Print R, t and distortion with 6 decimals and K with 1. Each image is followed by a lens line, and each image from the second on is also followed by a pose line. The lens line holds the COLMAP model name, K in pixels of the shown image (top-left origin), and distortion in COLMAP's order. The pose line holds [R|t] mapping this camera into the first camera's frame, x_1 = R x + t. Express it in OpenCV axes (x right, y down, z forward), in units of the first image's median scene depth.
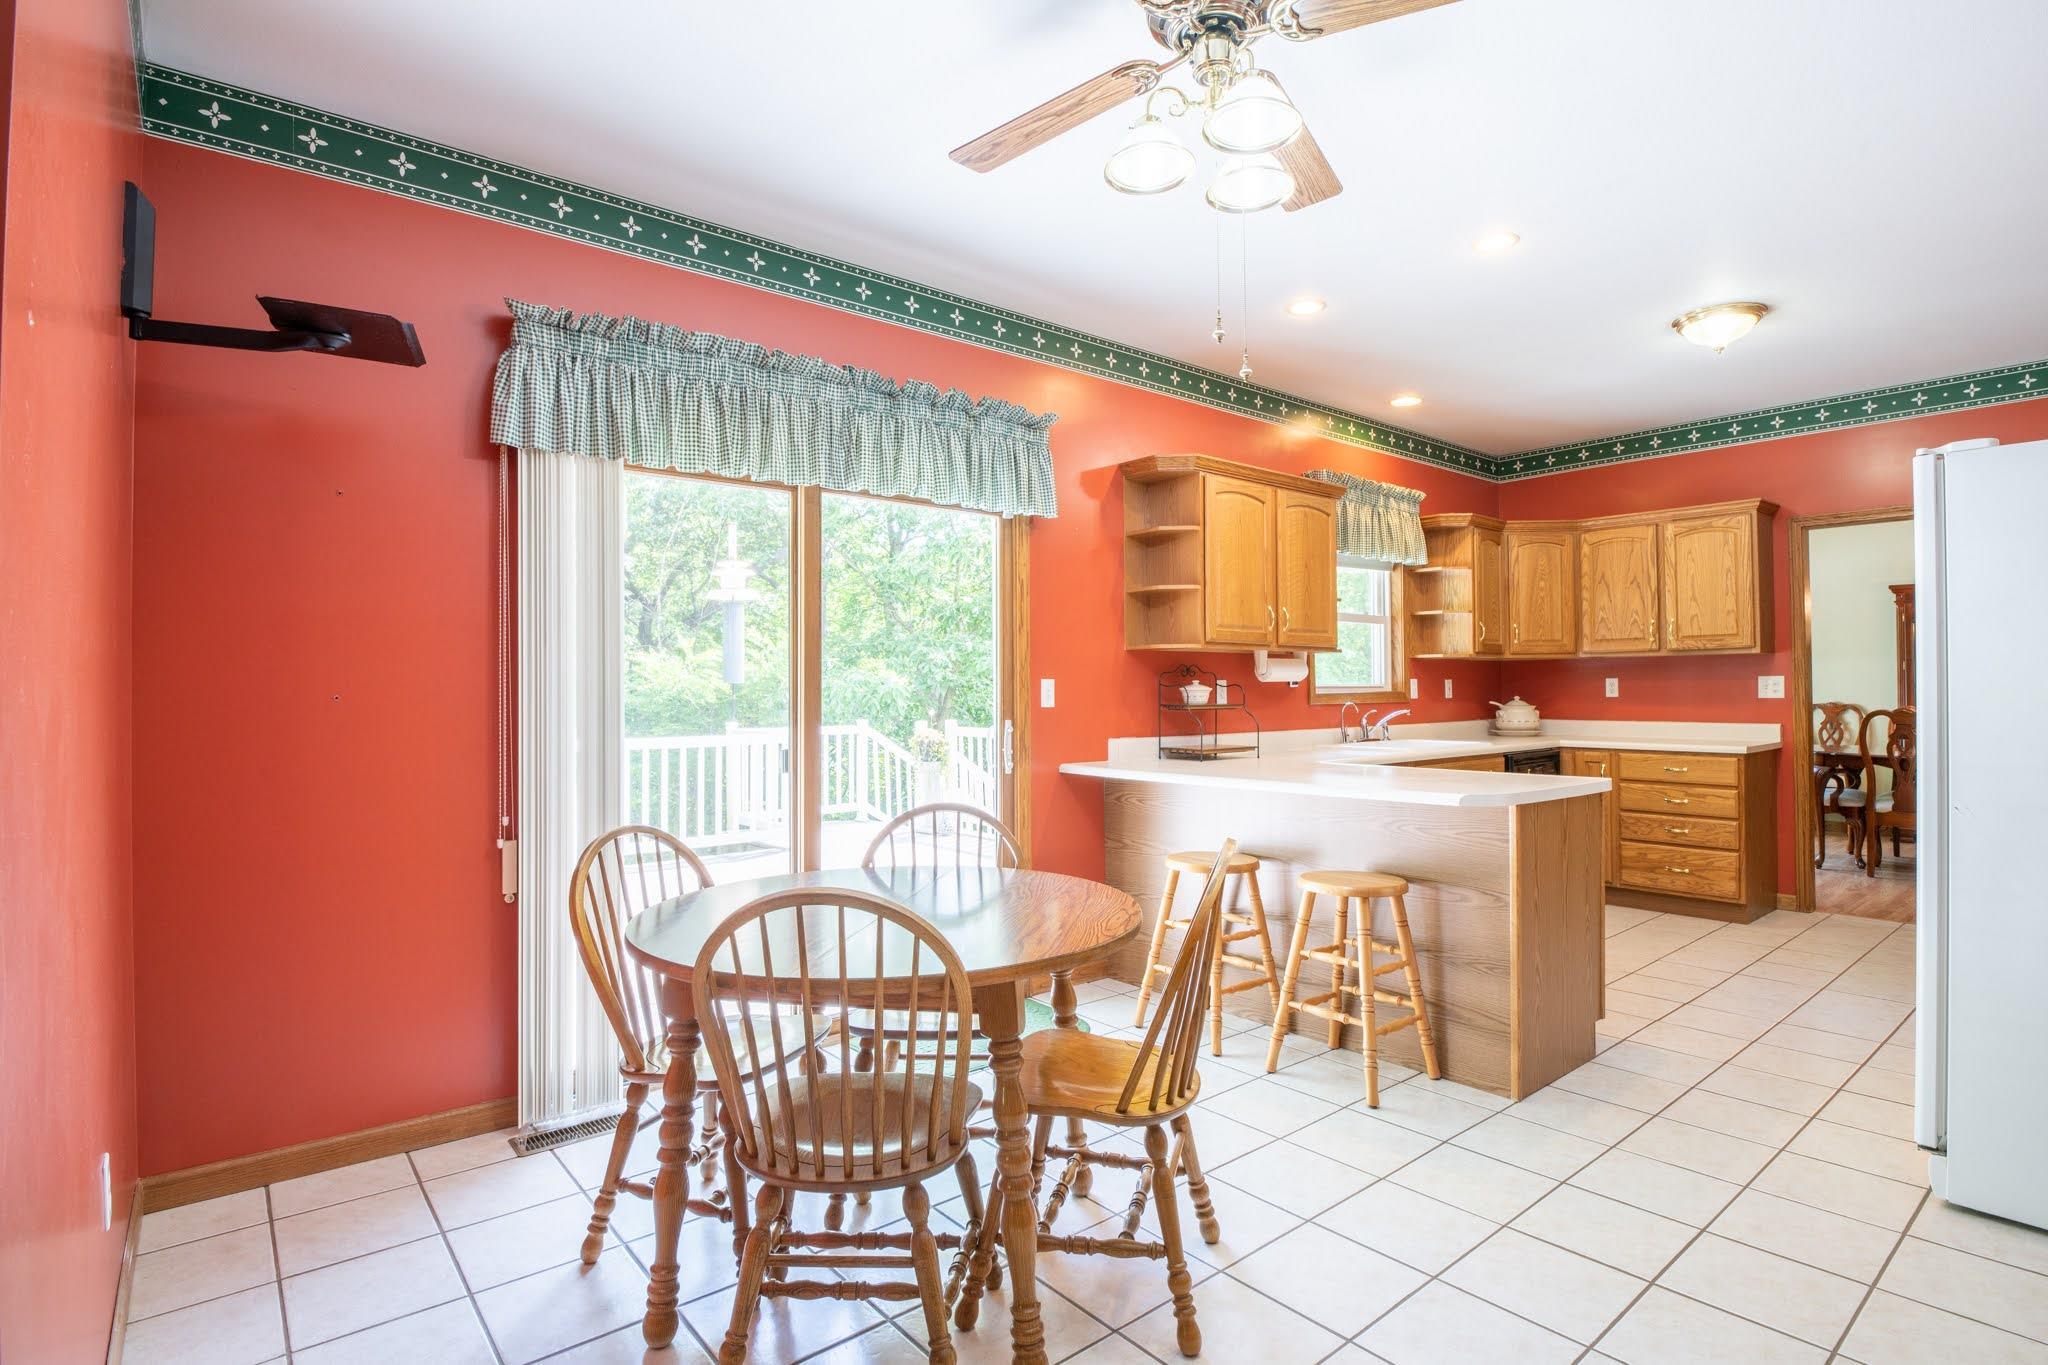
lens RADIAL K [[1026.3, 0, 1019.8], [0, 1026.3, 669.2], [0, 0, 1]] dist [-0.024460, -0.006099]
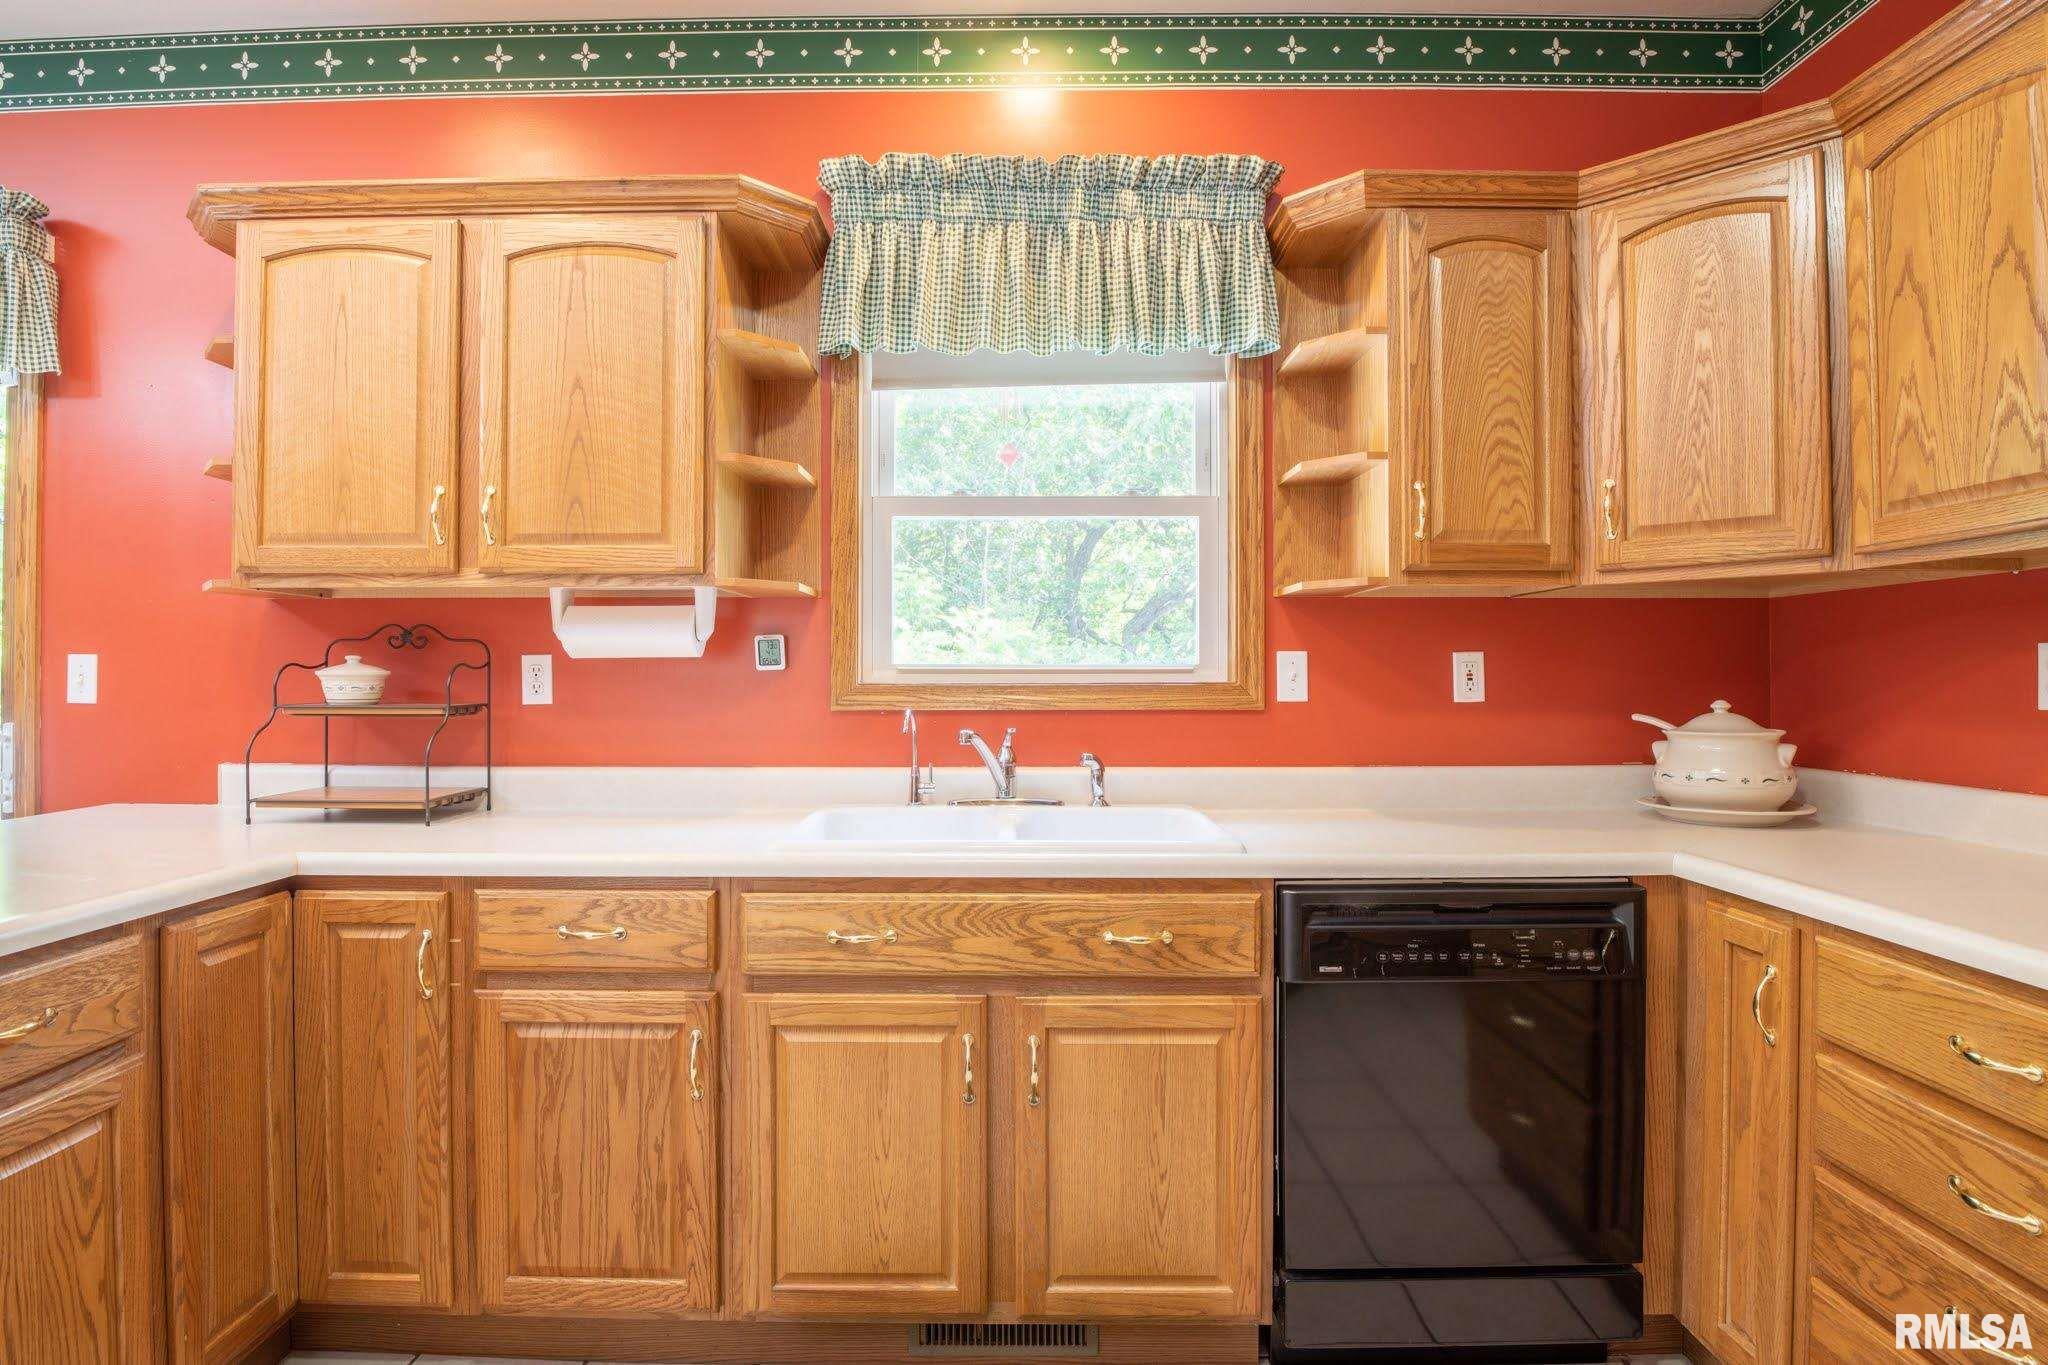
lens RADIAL K [[1058.7, 0, 982.0], [0, 1058.7, 666.0], [0, 0, 1]] dist [-0.023787, -0.005929]
pose [[0.759075, 0.000486, -0.651003, 0.574826], [0.008350, 0.999910, 0.010483, 0.010549], [0.650950, -0.013393, 0.759002, 0.641500]]
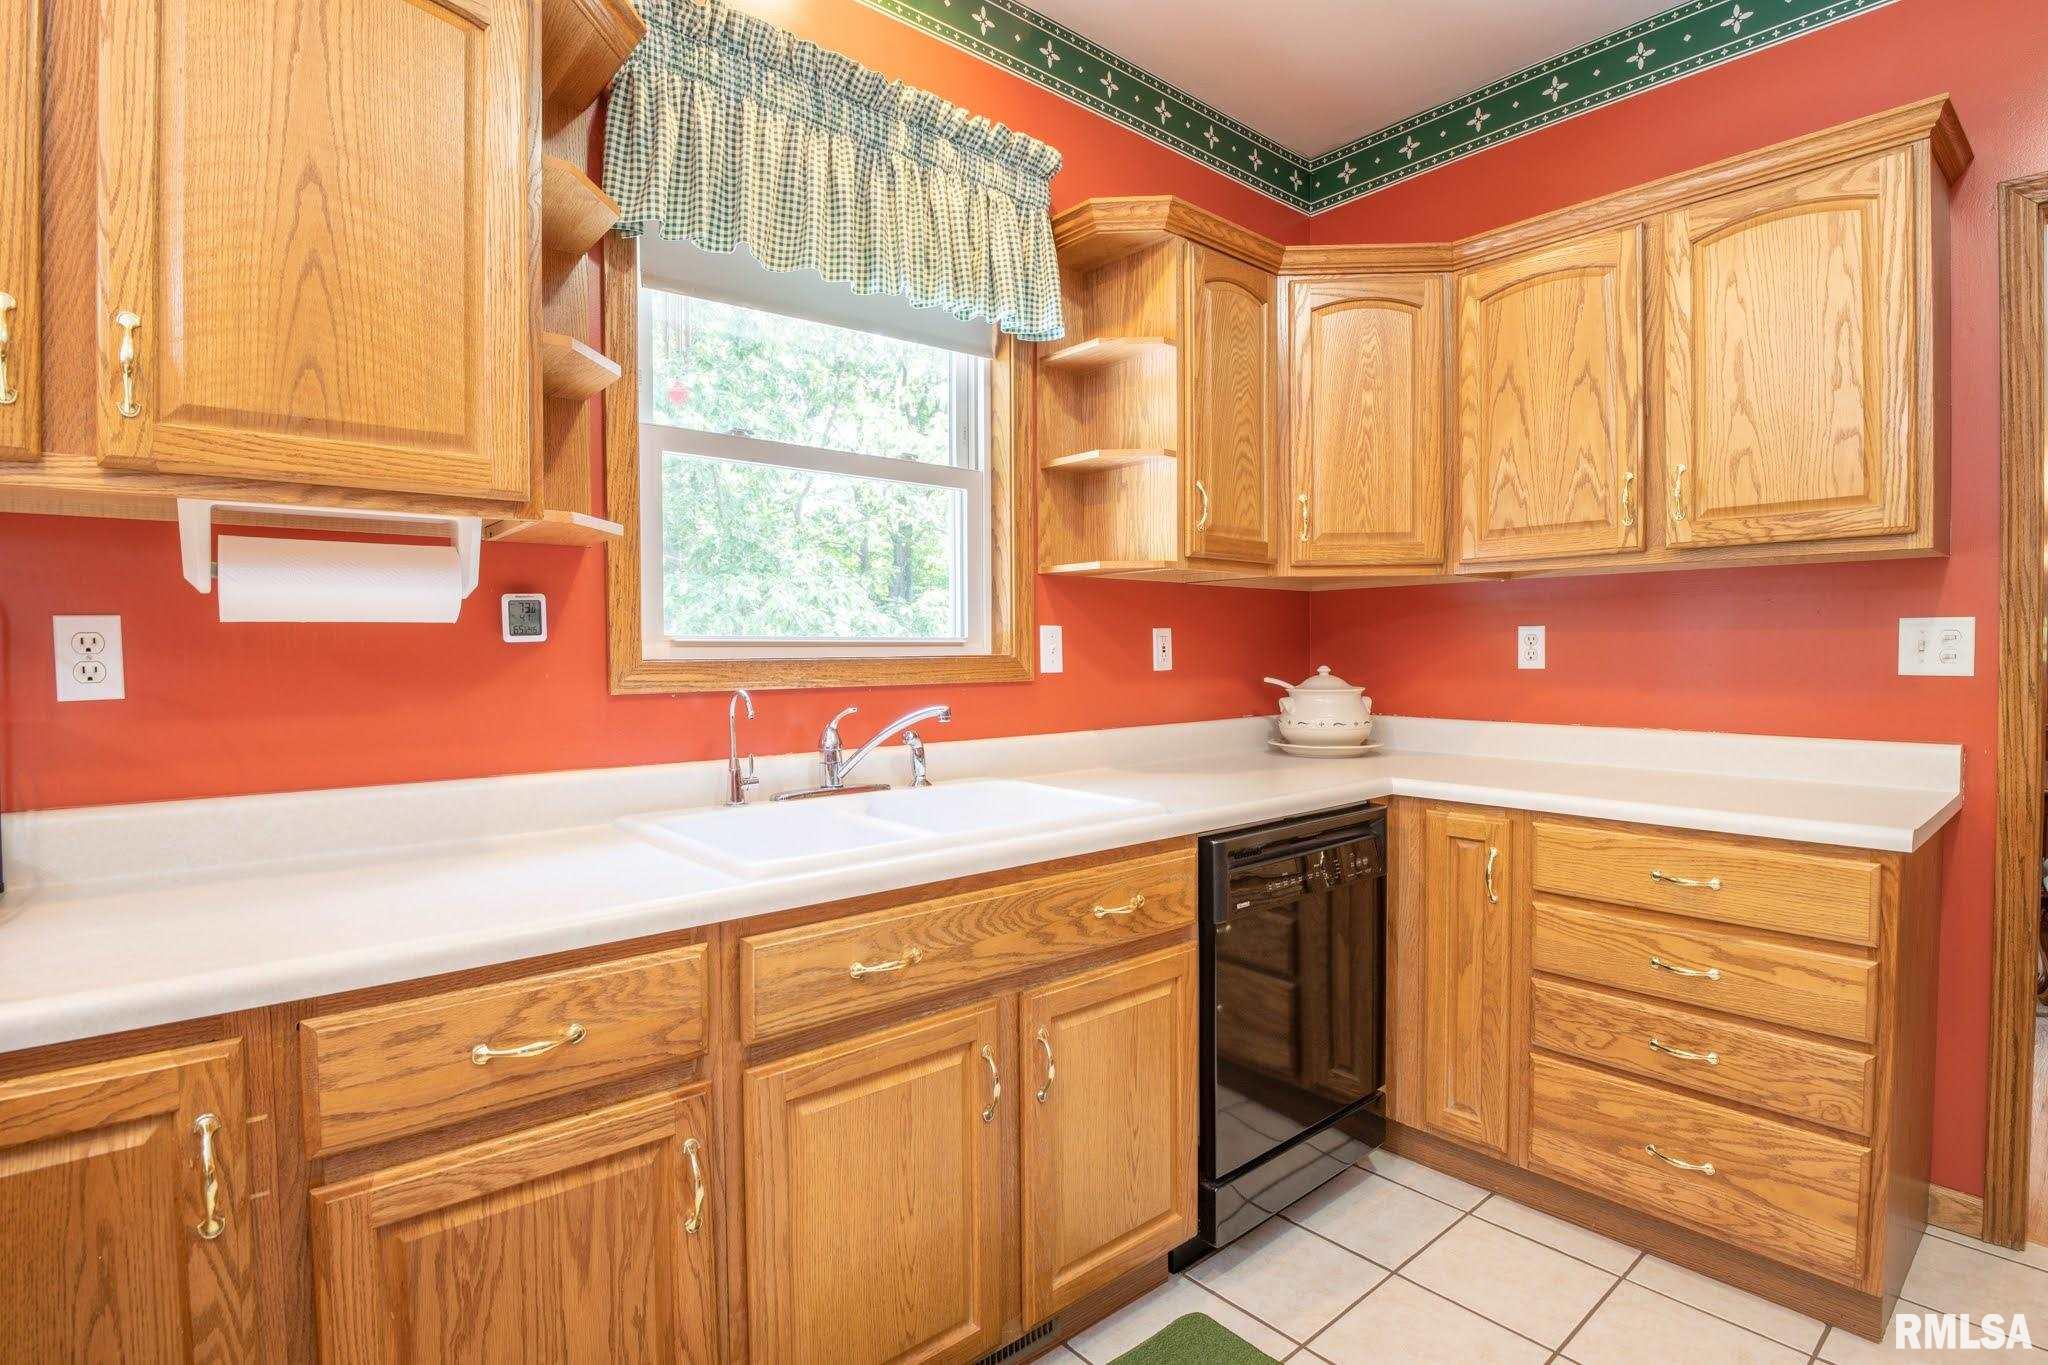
lens RADIAL K [[1026.3, 0, 1019.8], [0, 1026.3, 669.2], [0, 0, 1]] dist [-0.024460, -0.006099]
pose [[0.999586, 0.001515, 0.028726, 0.373242], [-0.002609, 0.999272, 0.038071, 0.012057], [-0.028647, -0.038130, 0.998862, 0.606515]]
